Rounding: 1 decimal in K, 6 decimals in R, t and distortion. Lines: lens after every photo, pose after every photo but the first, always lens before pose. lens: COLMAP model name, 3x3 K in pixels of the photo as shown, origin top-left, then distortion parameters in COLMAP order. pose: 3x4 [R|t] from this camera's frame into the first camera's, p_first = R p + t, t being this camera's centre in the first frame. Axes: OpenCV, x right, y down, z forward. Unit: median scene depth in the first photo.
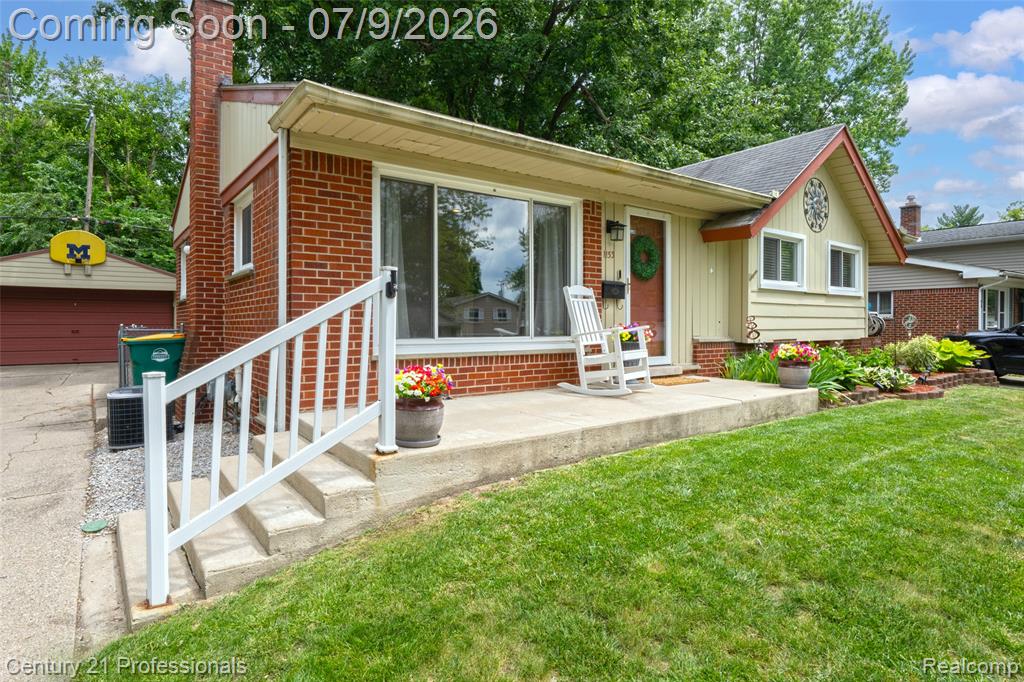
lens RADIAL K [[566.6, 0, 512.0], [0, 566.6, 341.0], [0, 0, 1]] dist [-0.000742, -0.000107]
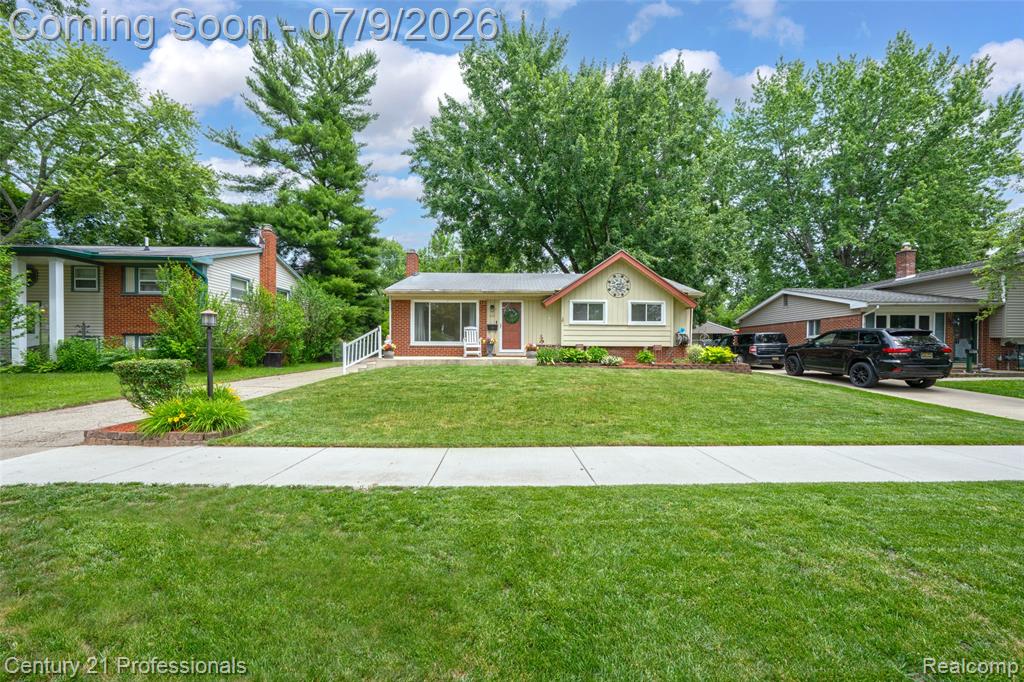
lens RADIAL K [[366.2, 0, 512.0], [0, 366.2, 341.0], [0, 0, 1]] dist [-0.028310, 0.007146]
pose [[0.816856, 0.009795, -0.576758, 1.242672], [-0.022625, 0.999631, -0.015066, 0.012572], [0.576398, 0.025356, 0.816776, -0.511232]]
